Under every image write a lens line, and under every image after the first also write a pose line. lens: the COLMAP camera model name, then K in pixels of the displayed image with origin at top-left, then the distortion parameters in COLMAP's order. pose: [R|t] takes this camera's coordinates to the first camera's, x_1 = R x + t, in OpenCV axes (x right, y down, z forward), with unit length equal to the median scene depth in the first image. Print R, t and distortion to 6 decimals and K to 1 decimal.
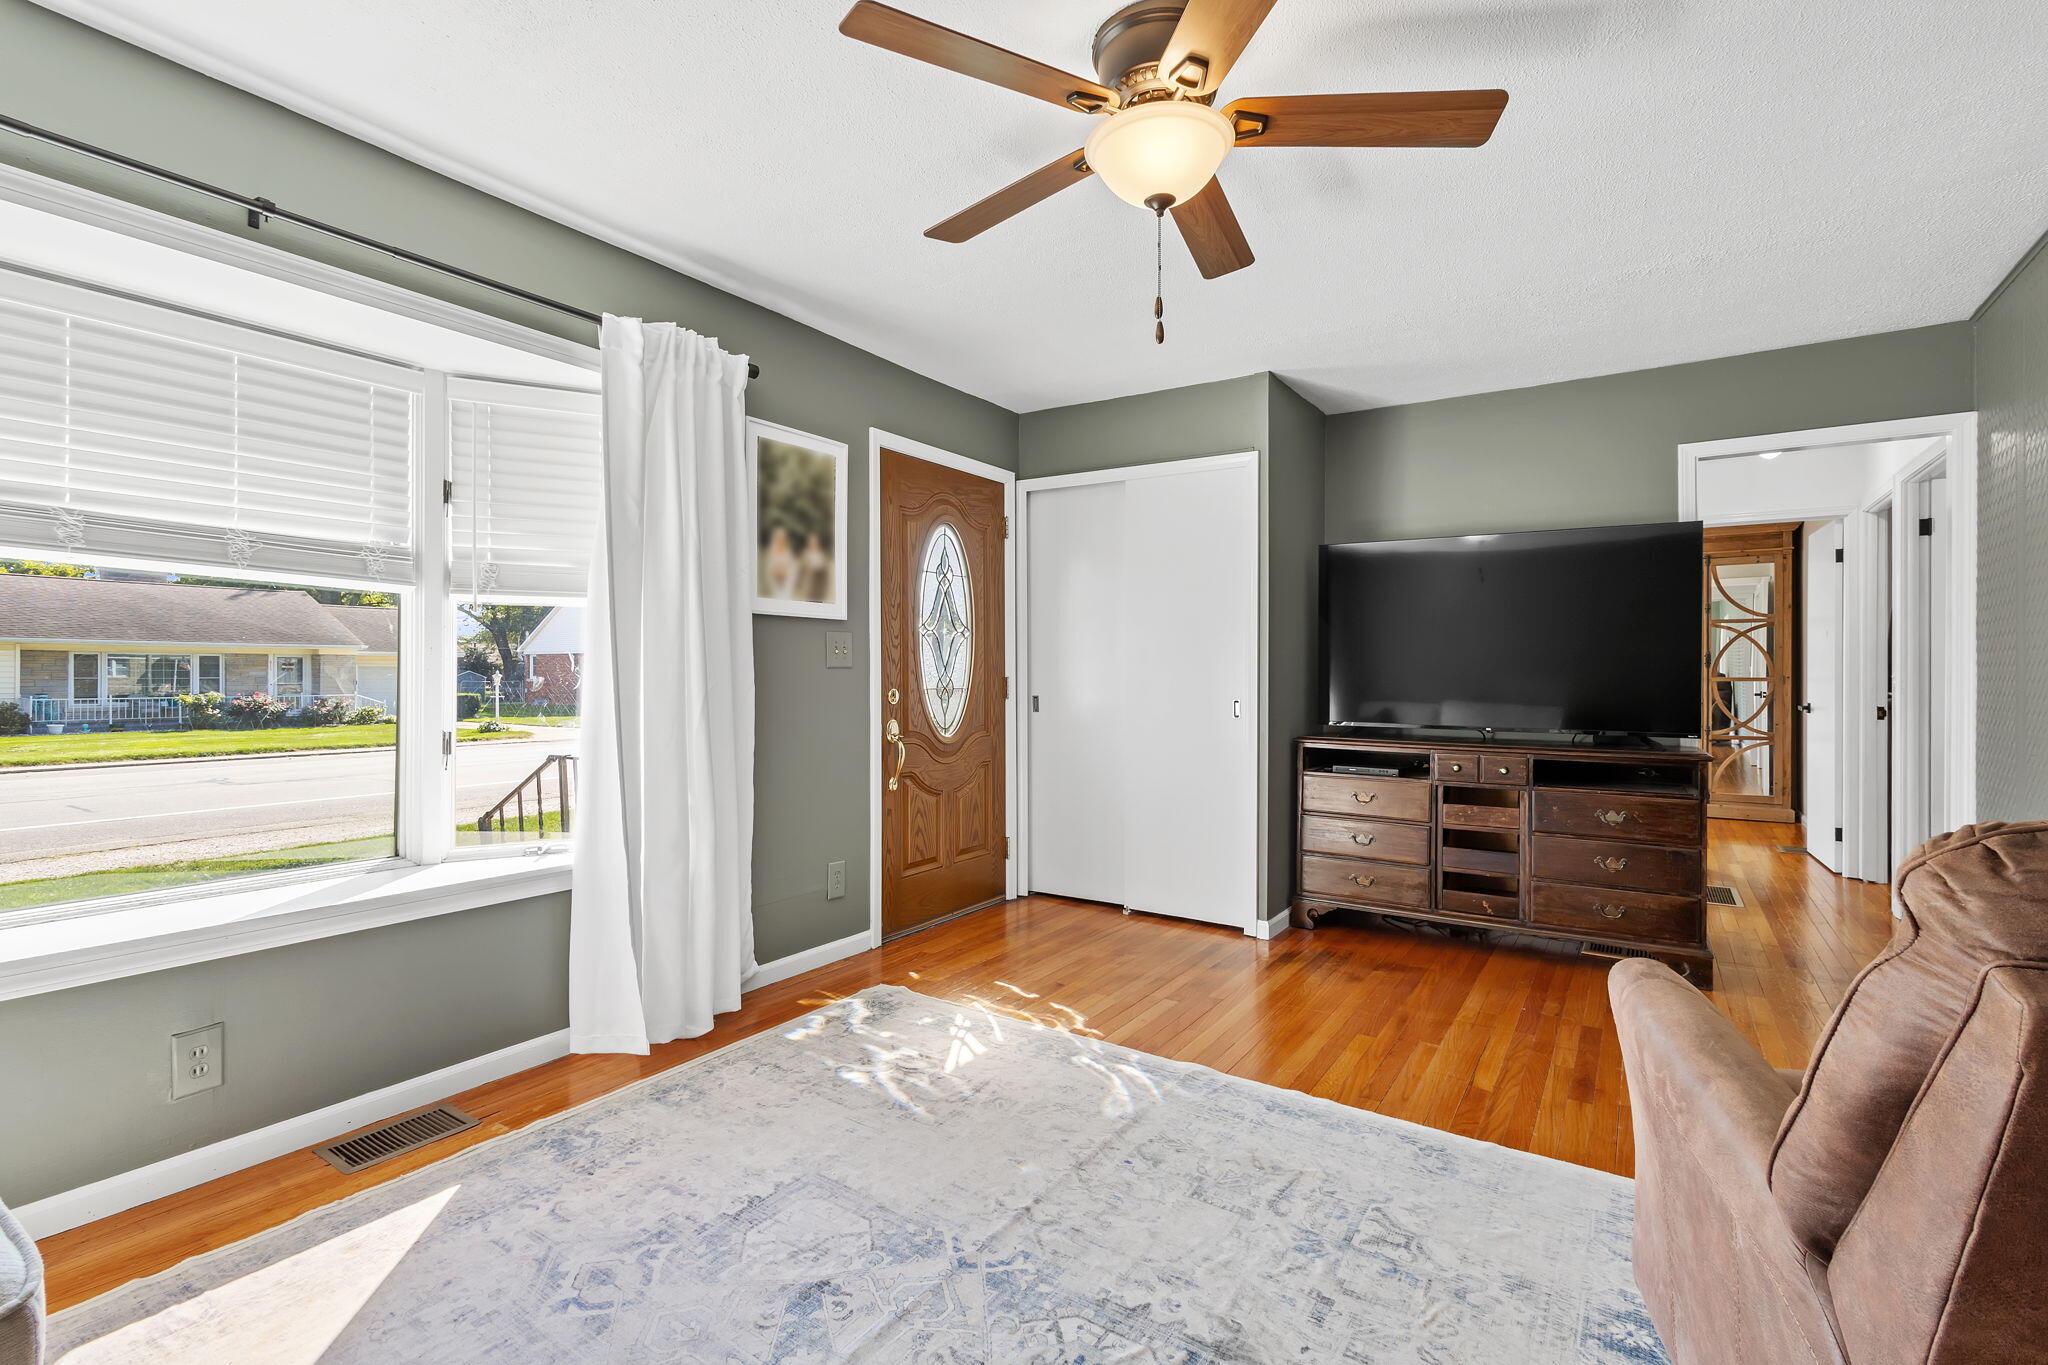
lens RADIAL K [[938.8, 0, 1029.1], [0, 938.8, 671.5], [0, 0, 1]] dist [0.002931, -0.000459]
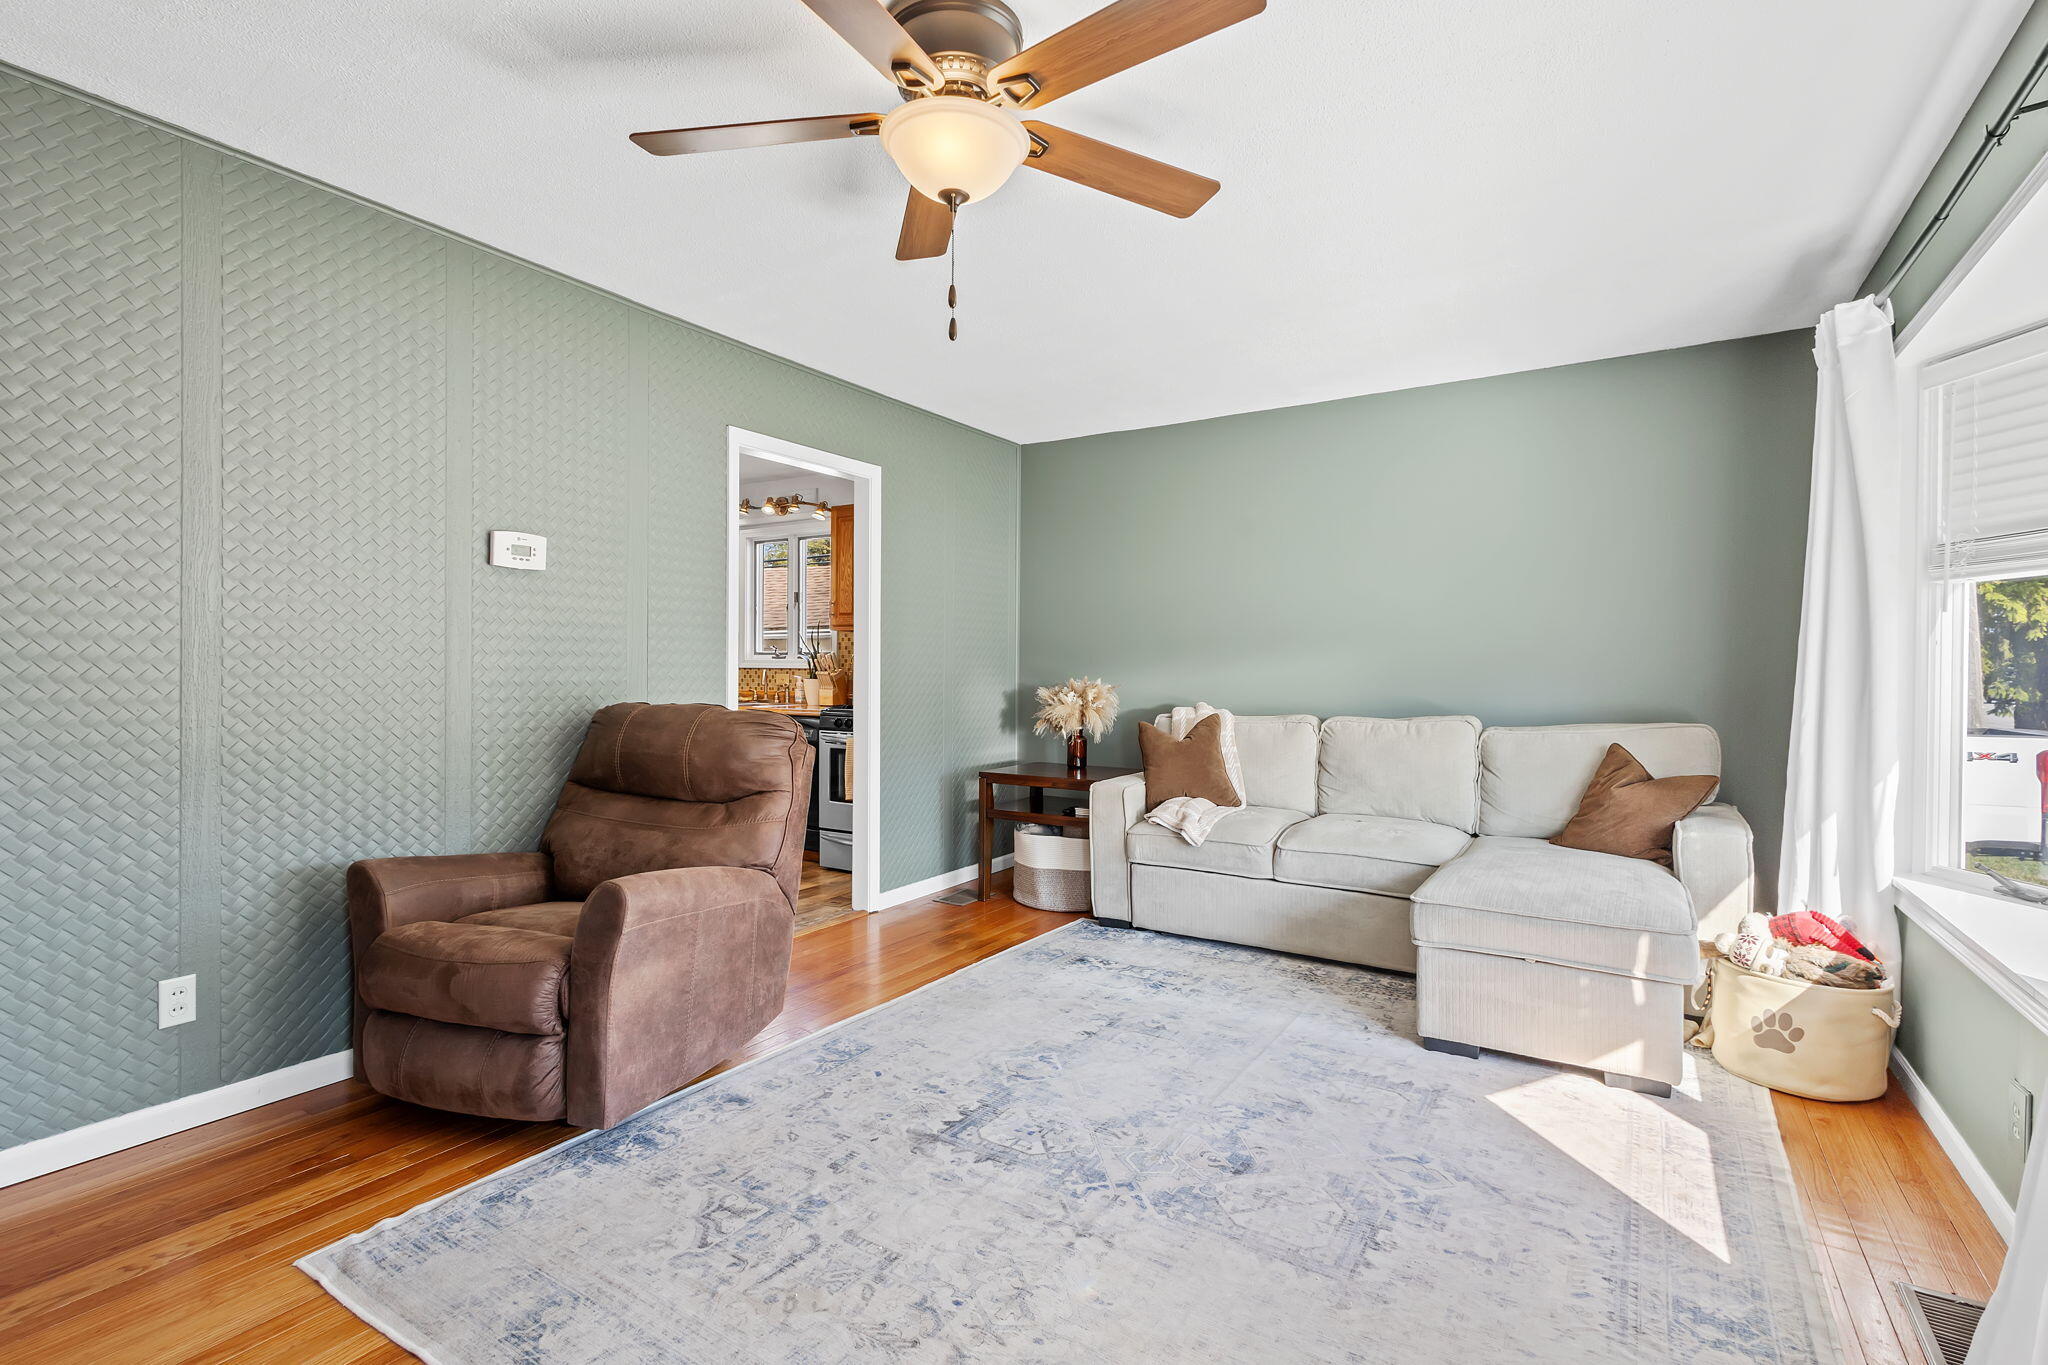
lens RADIAL K [[938.8, 0, 1029.1], [0, 938.8, 671.5], [0, 0, 1]] dist [0.002931, -0.000459]
pose [[-0.999745, -0.010043, -0.020234, 0.077521], [-0.010099, 0.999946, 0.002628, -0.002414], [0.020207, 0.002831, -0.999792, 2.048751]]
